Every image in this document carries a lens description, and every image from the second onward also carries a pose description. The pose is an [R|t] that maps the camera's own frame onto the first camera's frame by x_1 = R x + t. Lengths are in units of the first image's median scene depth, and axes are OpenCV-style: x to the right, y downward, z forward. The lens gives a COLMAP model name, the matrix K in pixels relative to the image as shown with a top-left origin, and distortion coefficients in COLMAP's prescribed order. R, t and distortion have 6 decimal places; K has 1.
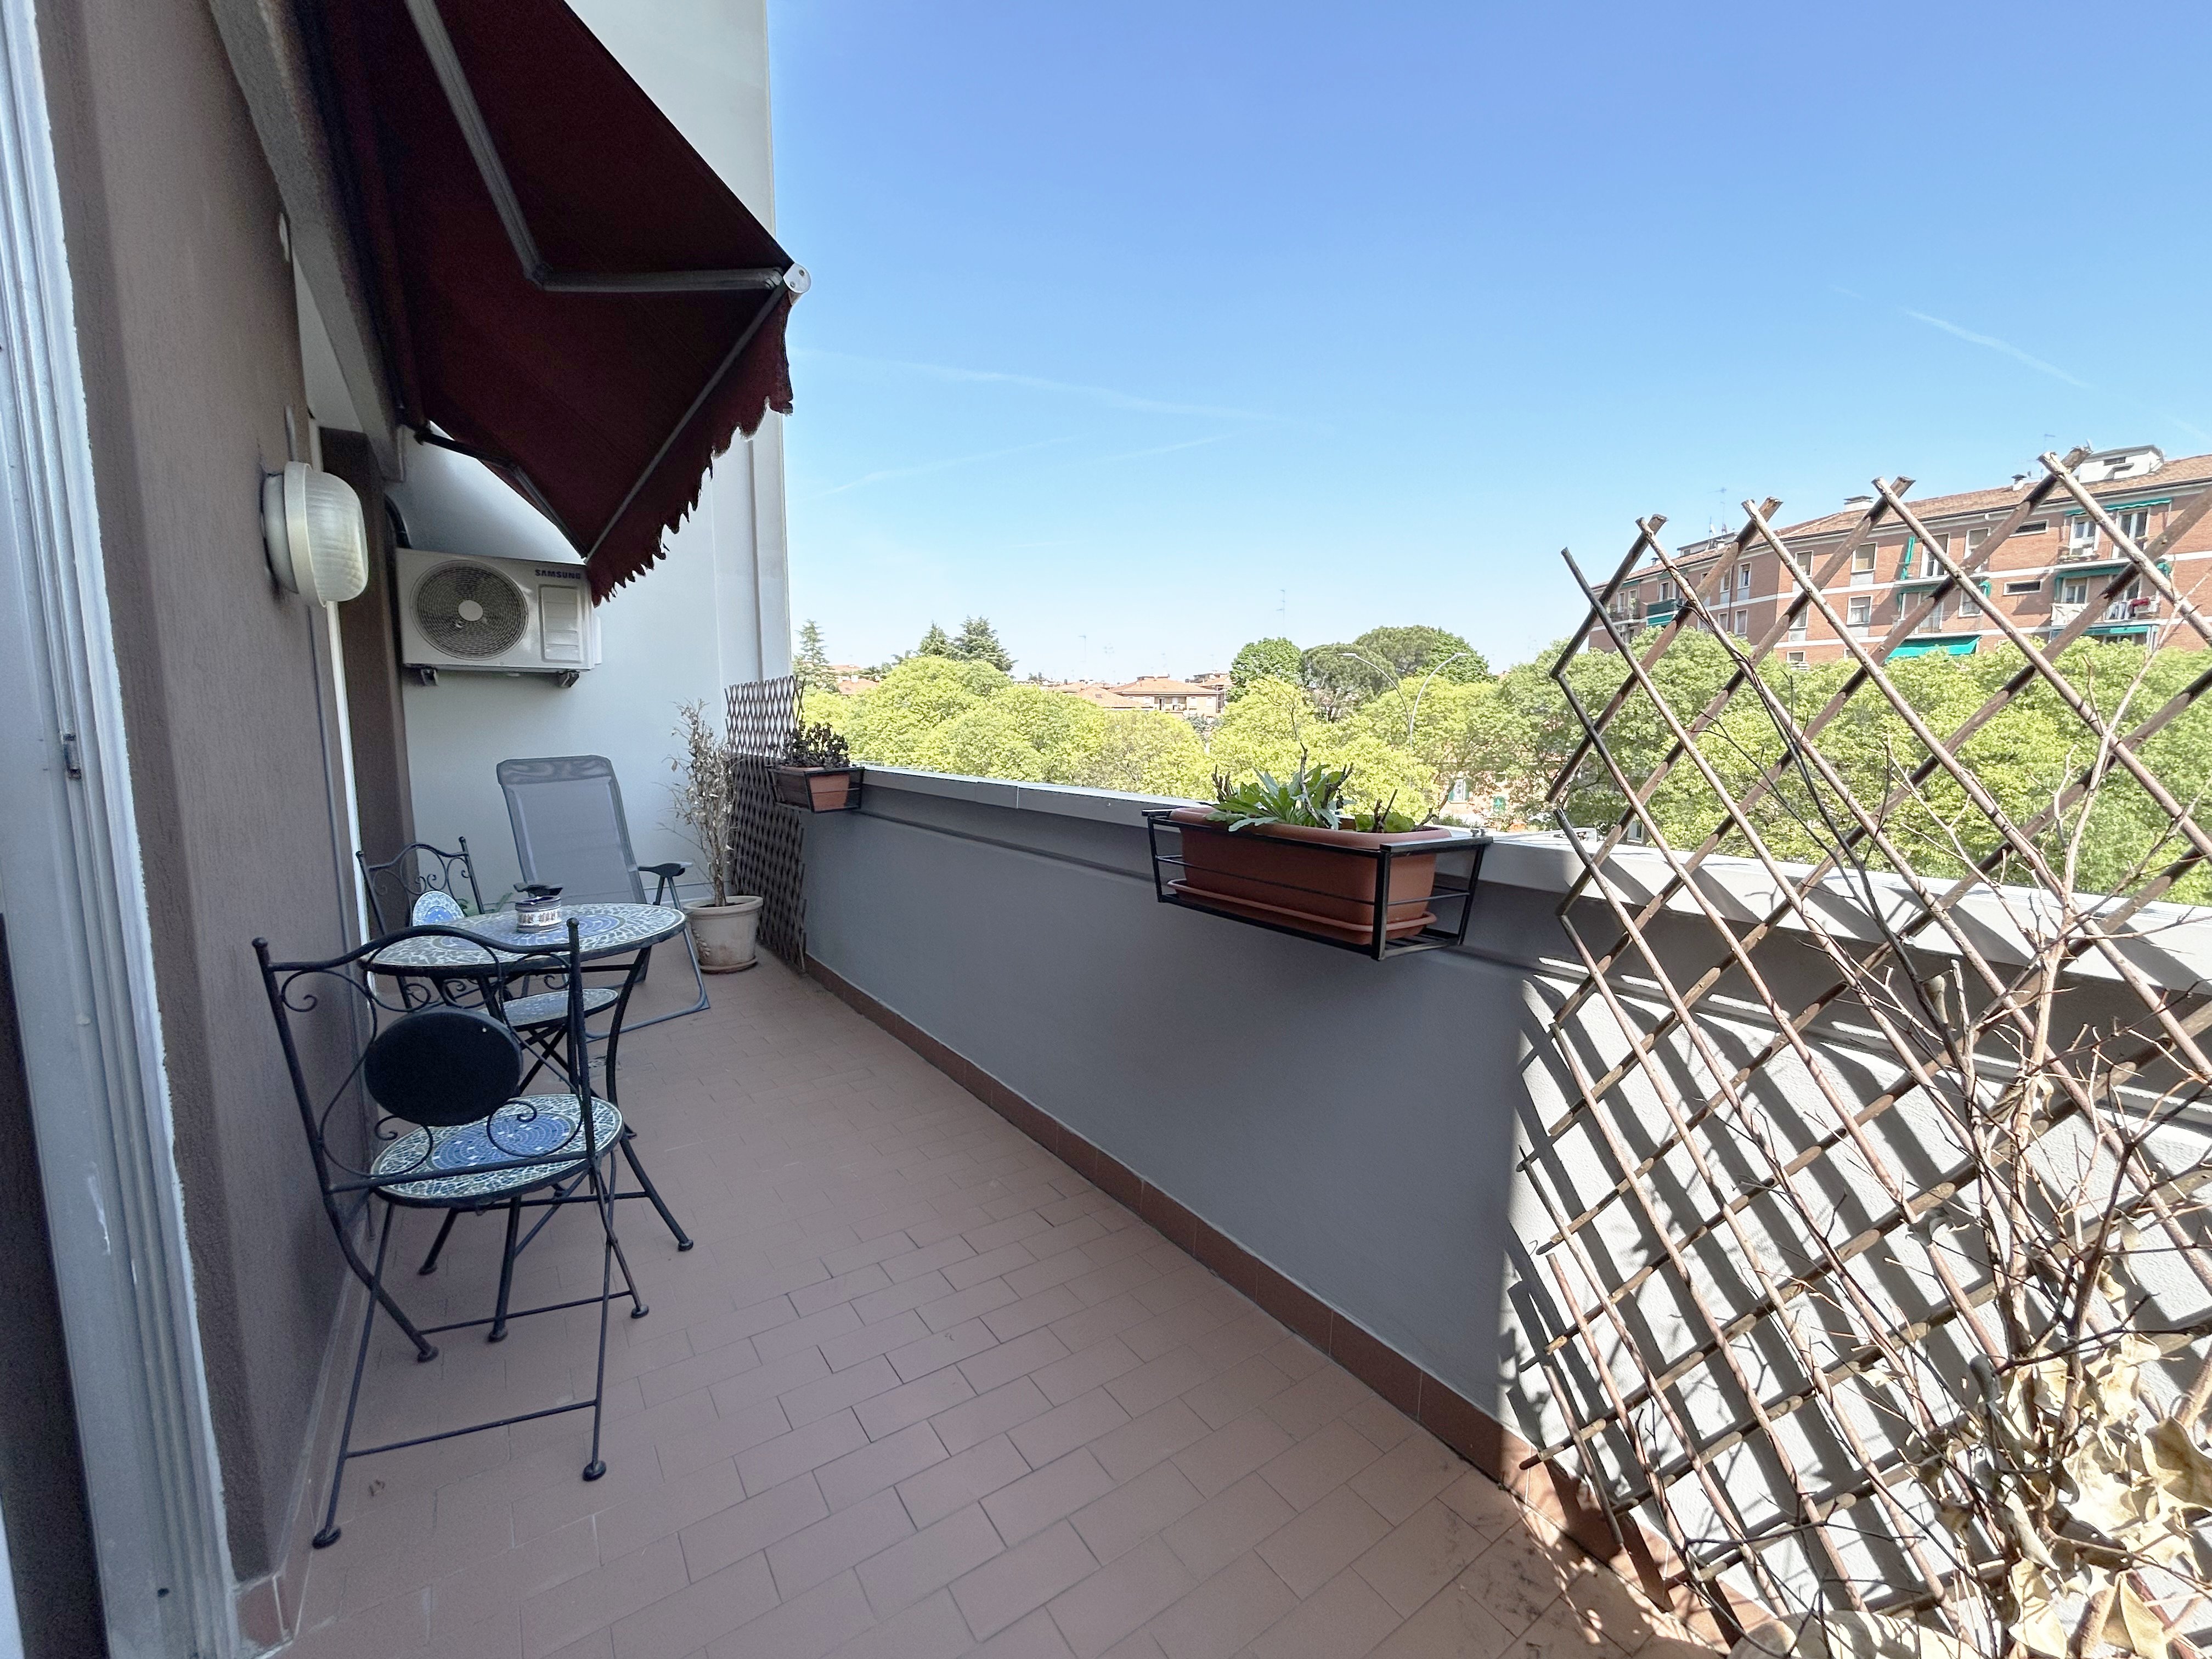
lens RADIAL K [[926.8, 0, 1109.1], [0, 926.8, 824.3], [0, 0, 1]] dist [-0.002806, 0.002107]
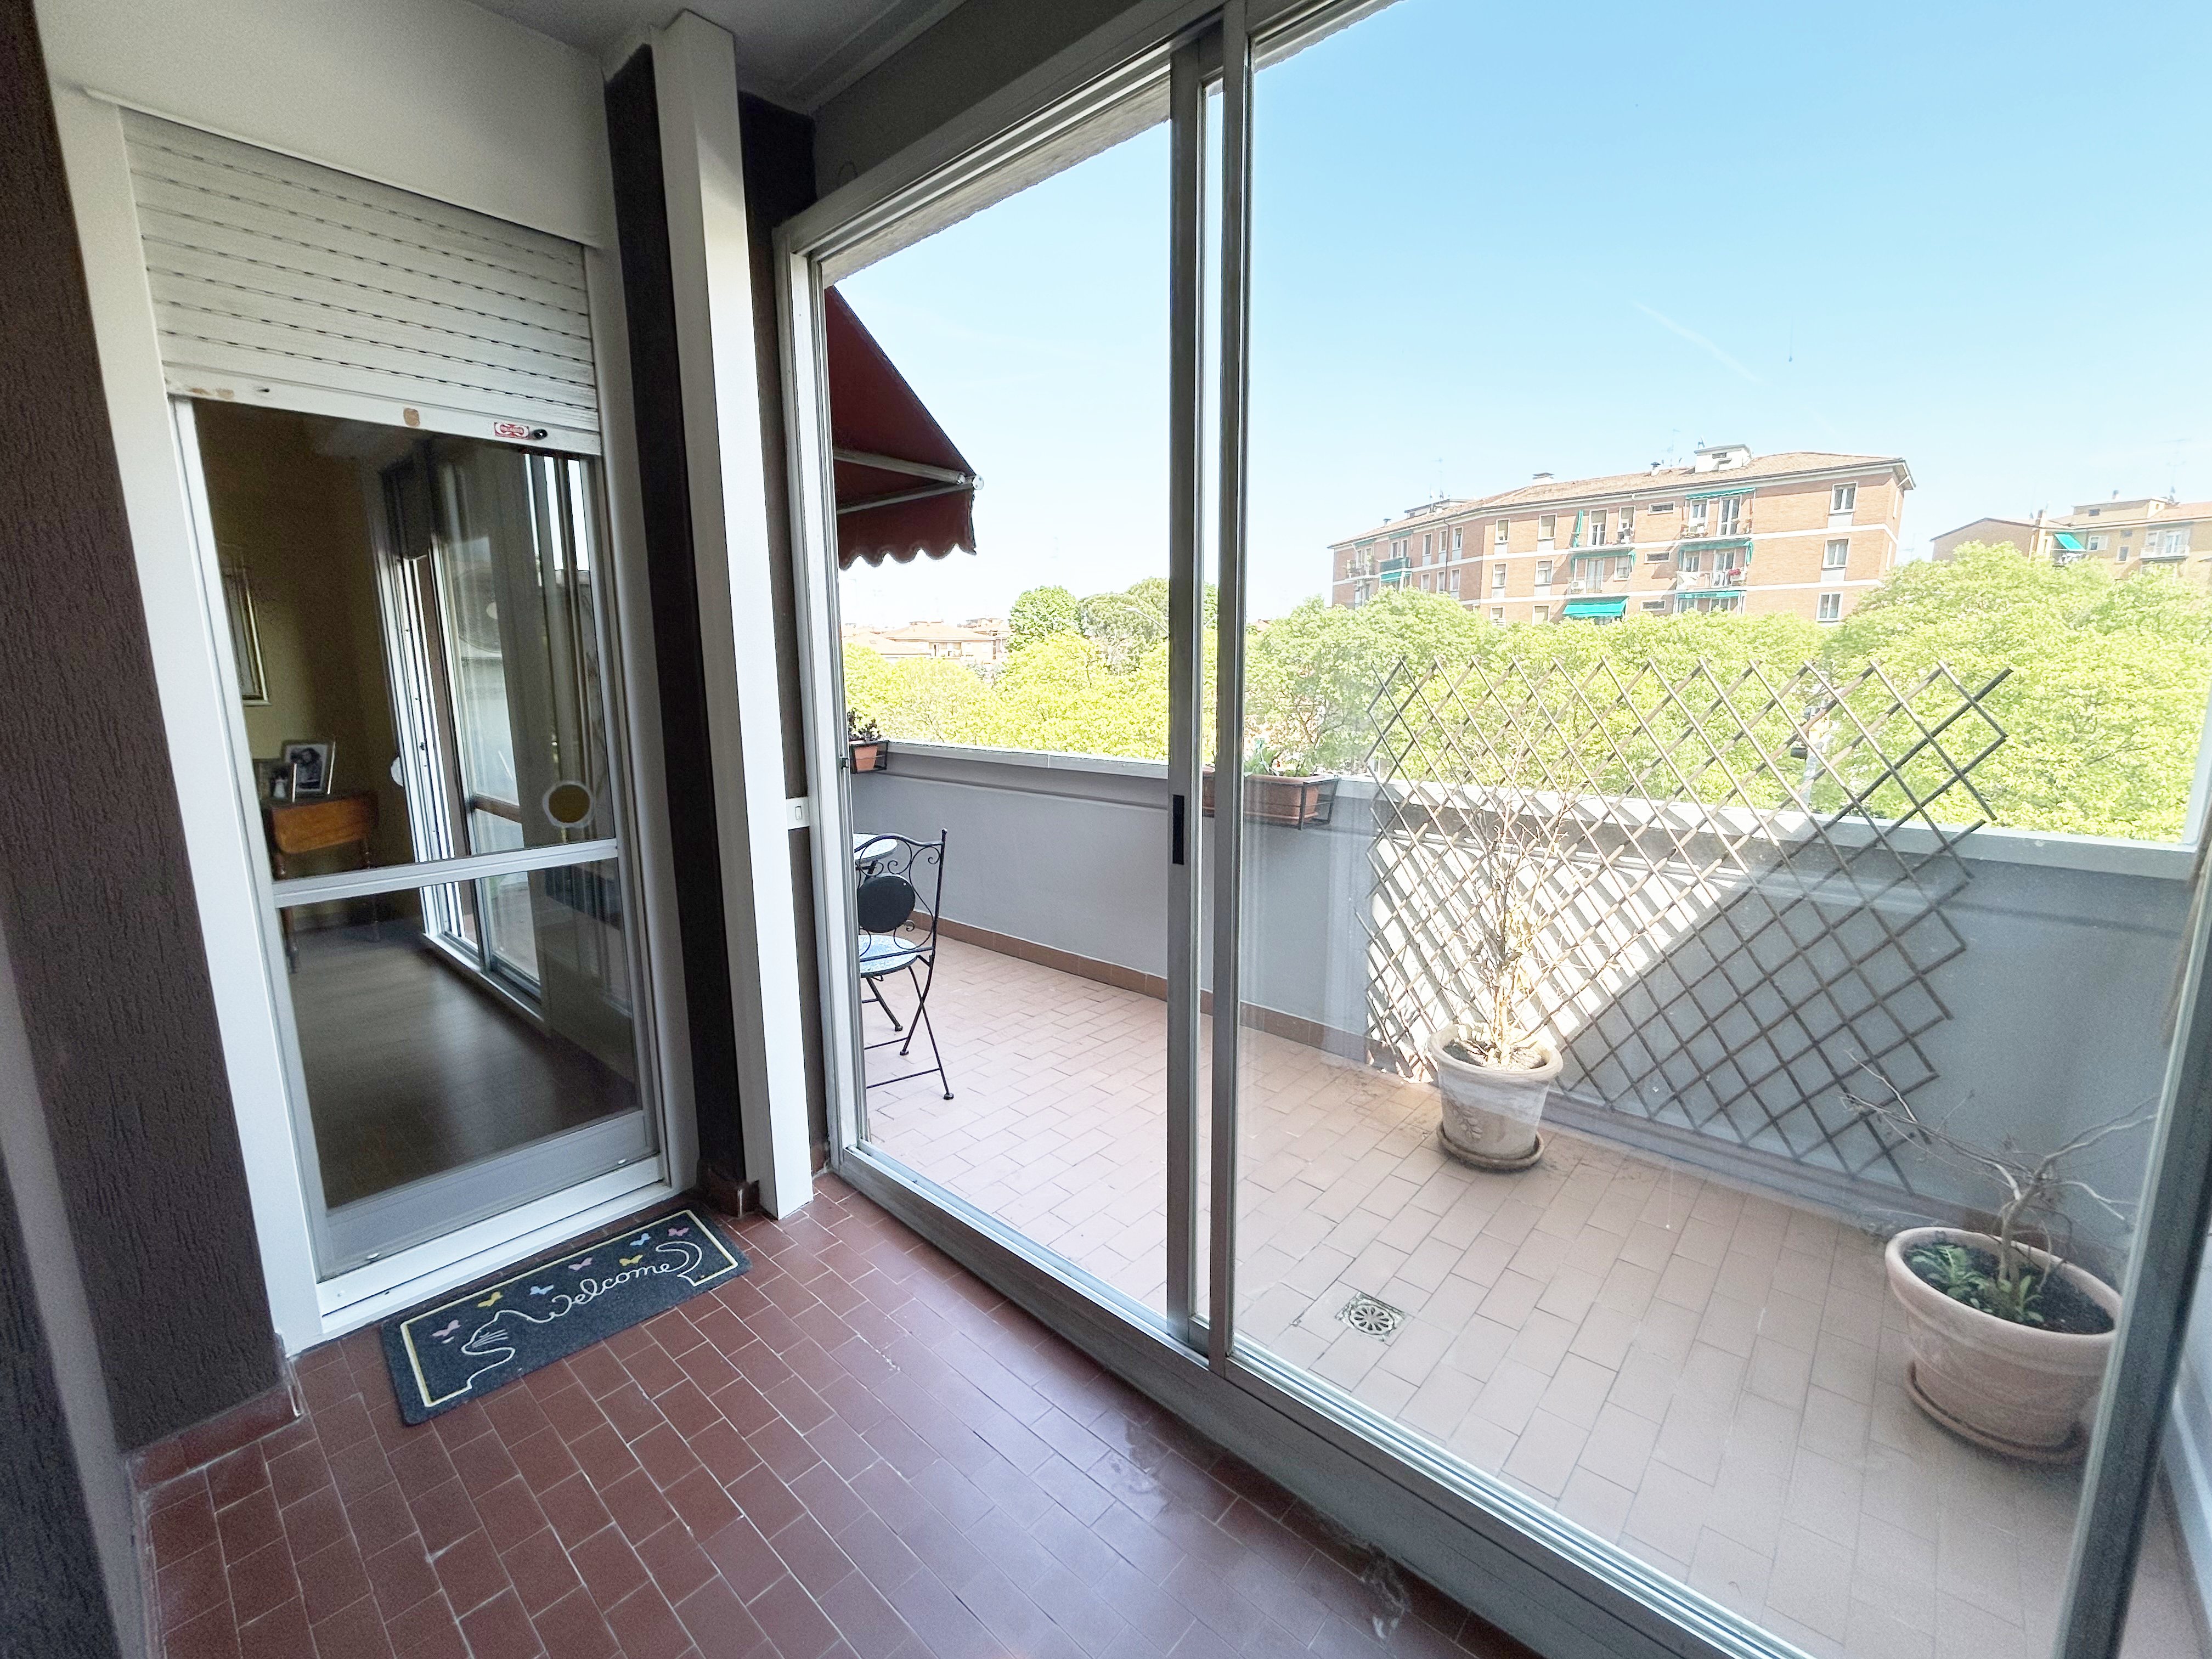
lens RADIAL K [[926.8, 0, 1106.5], [0, 926.8, 822.9], [0, 0, 1]] dist [-0.002806, 0.002107]
pose [[0.971280, -0.041829, 0.234233, -0.199613], [0.028469, 0.997784, 0.060133, -0.007880], [-0.236230, -0.051738, 0.970319, -0.315770]]
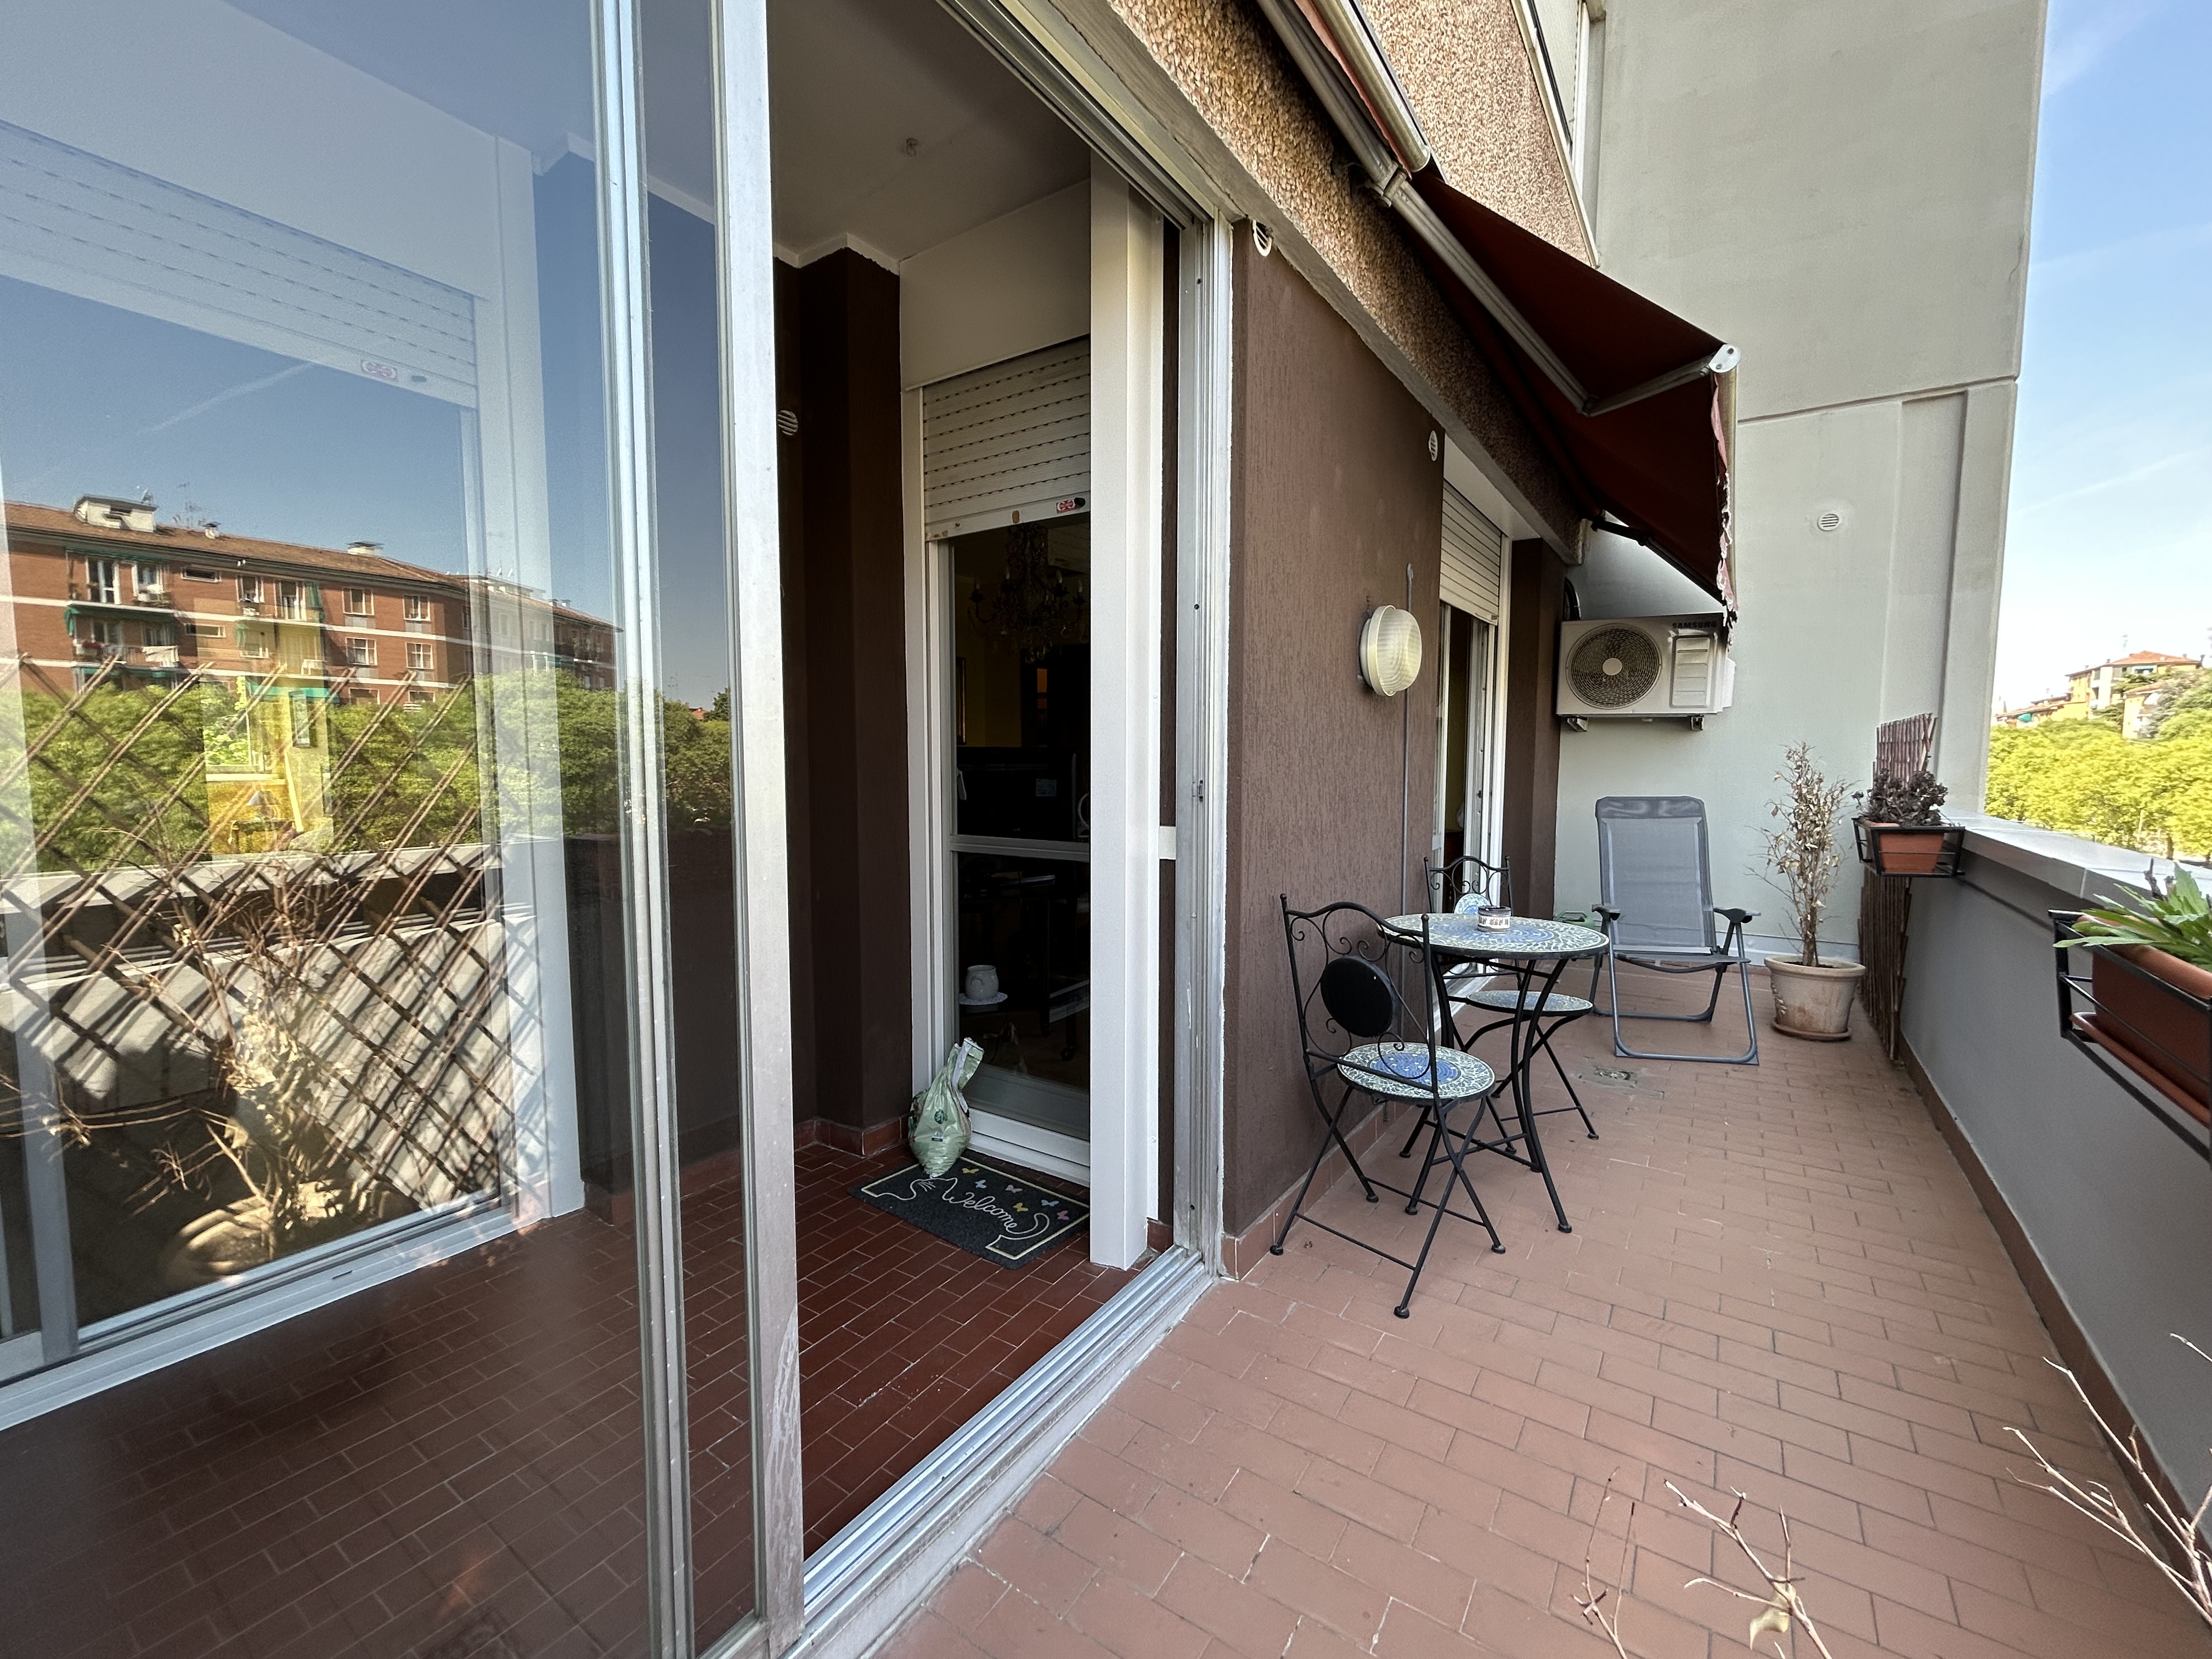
lens RADIAL K [[926.8, 0, 1108.3], [0, 926.8, 829.0], [0, 0, 1]] dist [-0.002806, 0.002107]
pose [[0.366815, 0.078438, -0.926981, 0.152632], [-0.106683, 0.993412, 0.041844, -0.010045], [0.924157, 0.083544, 0.372767, 0.003902]]
